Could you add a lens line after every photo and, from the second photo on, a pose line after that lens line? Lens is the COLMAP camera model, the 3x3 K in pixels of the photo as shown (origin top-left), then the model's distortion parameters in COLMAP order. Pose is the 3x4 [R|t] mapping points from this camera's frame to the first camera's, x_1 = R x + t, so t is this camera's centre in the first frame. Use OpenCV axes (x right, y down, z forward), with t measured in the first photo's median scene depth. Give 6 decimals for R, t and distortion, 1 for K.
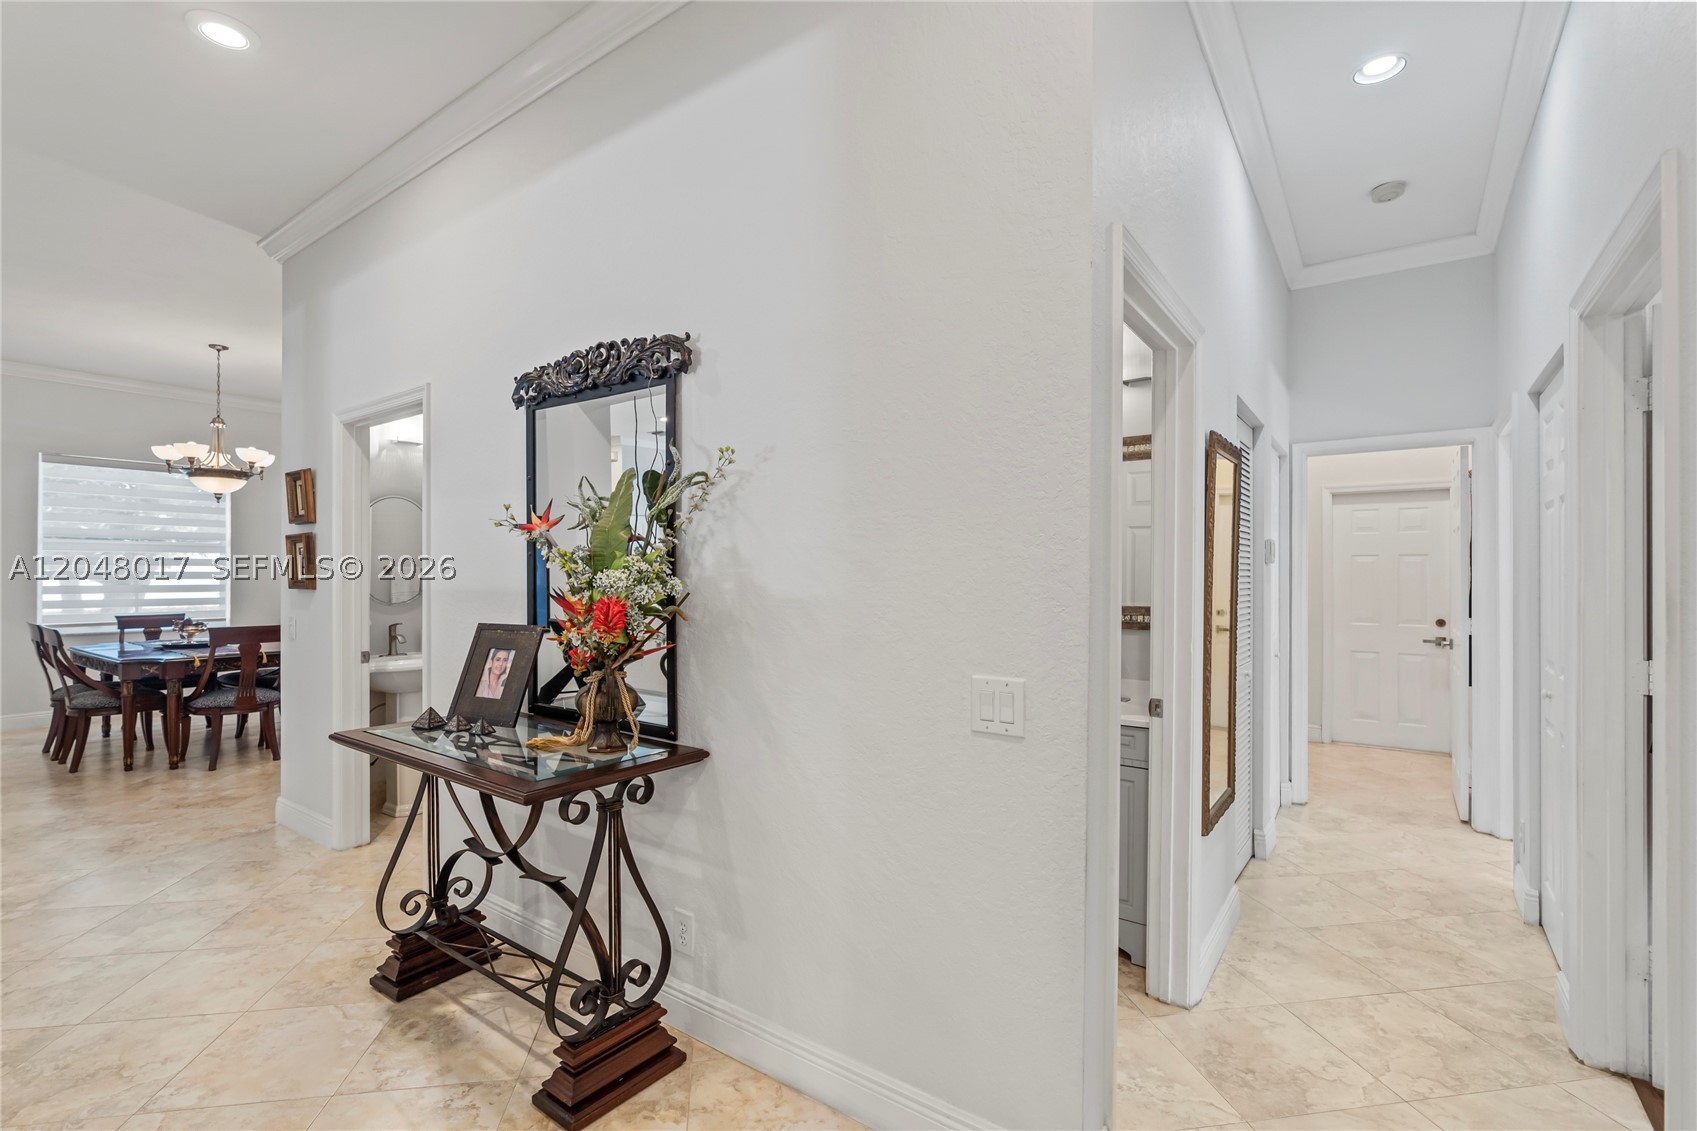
lens RADIAL K [[763.4, 0, 851.1], [0, 763.4, 582.0], [0, 0, 1]] dist [-0.007574, 0.004045]
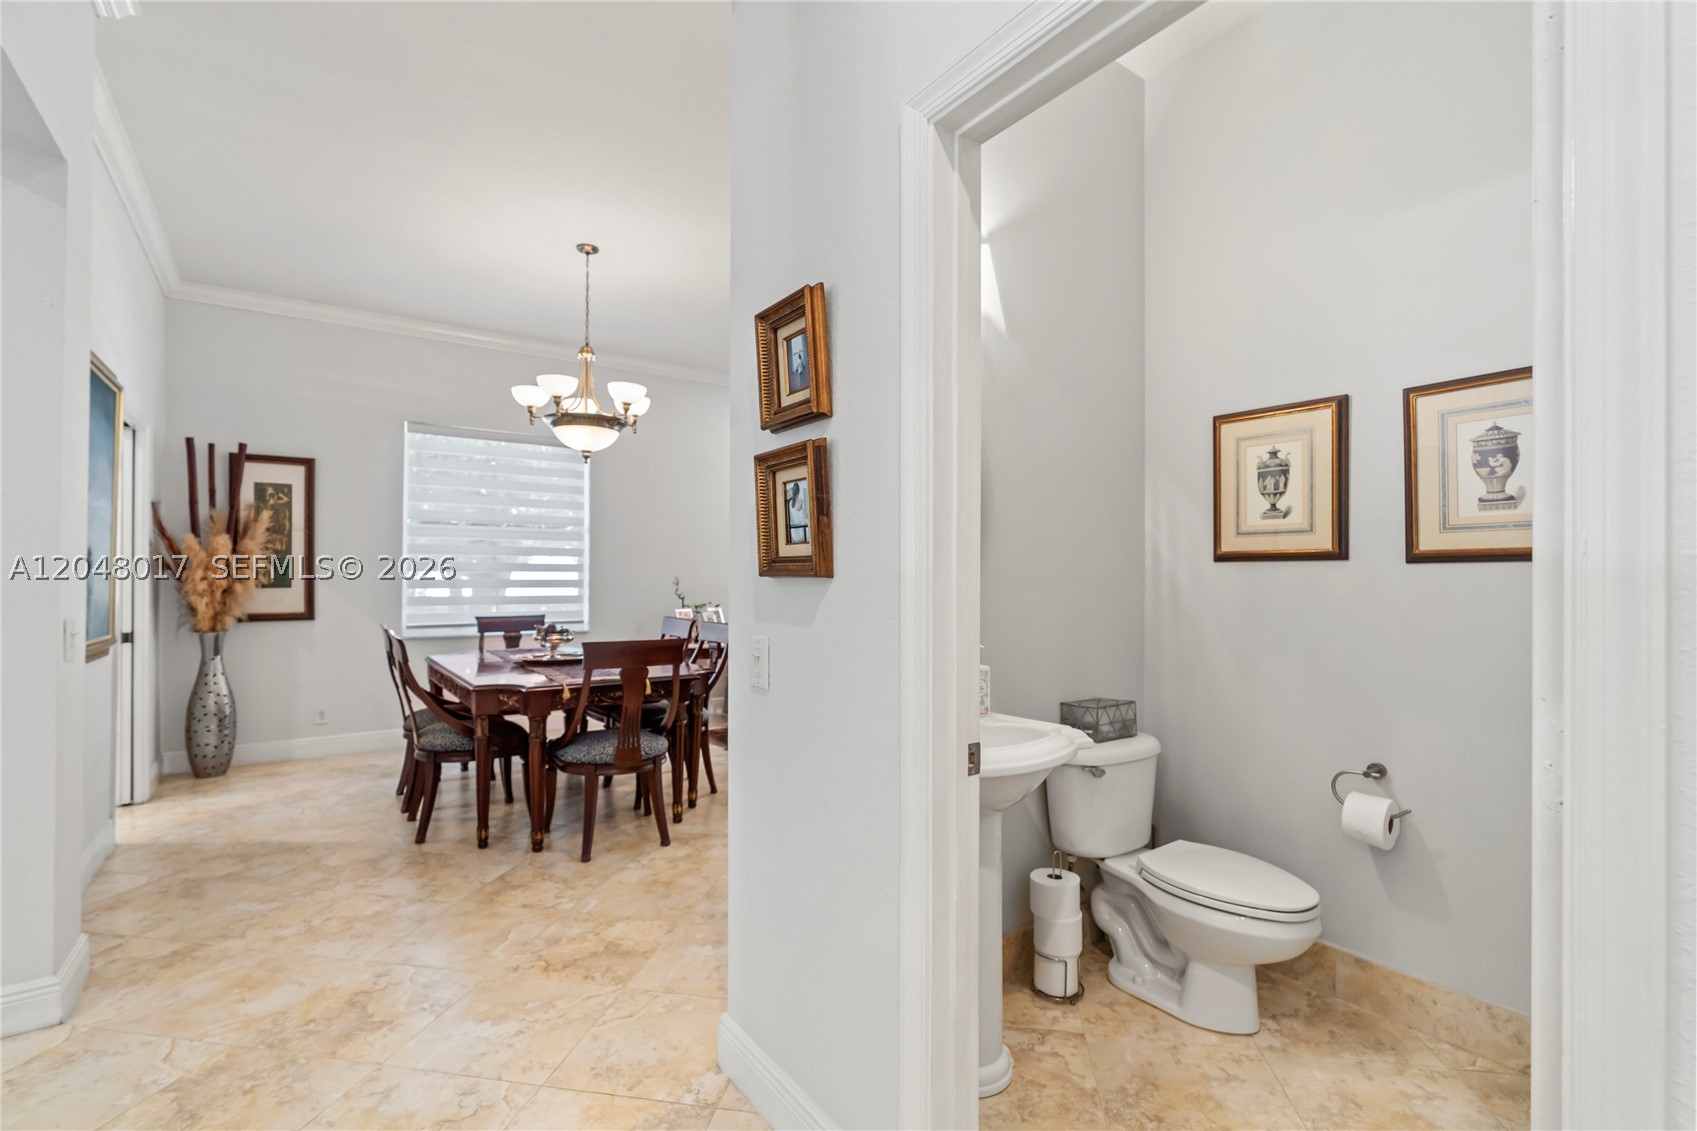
lens RADIAL K [[763.4, 0, 856.0], [0, 763.4, 566.7], [0, 0, 1]] dist [-0.007574, 0.004045]
pose [[0.949147, -0.008789, -0.314711, -0.377531], [0.003545, 0.999845, -0.017230, 0.007730], [0.314813, 0.015238, 0.949031, 0.412085]]
